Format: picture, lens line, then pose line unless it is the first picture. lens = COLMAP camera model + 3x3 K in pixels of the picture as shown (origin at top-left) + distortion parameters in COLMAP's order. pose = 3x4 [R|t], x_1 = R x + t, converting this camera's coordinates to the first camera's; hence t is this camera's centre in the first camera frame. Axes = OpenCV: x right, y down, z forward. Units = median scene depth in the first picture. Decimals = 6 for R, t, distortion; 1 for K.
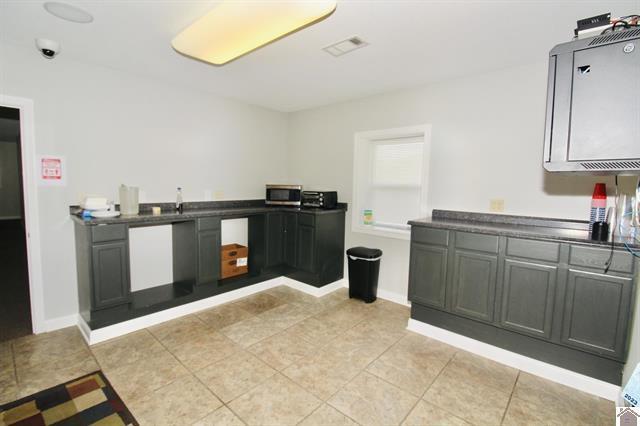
lens RADIAL K [[296.9, 0, 317.9], [0, 296.9, 210.2], [0, 0, 1]] dist [-0.003340, -0.000630]
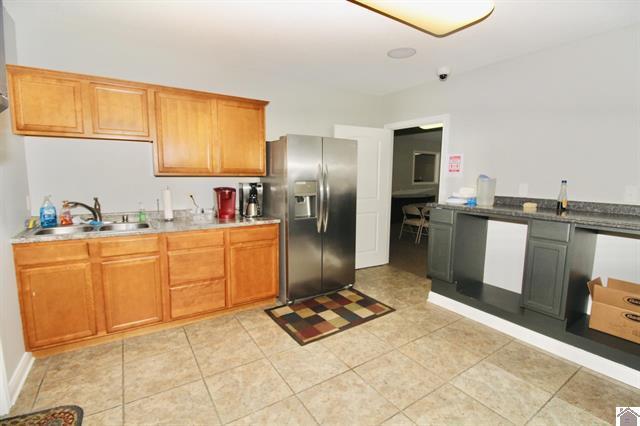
lens RADIAL K [[296.9, 0, 318.4], [0, 296.9, 208.4], [0, 0, 1]] dist [-0.003340, -0.000630]
pose [[-0.257065, 0.089518, -0.962239, 0.519156], [-0.095859, 0.988428, 0.117564, -0.043425], [0.961628, 0.122461, -0.245509, 0.760097]]
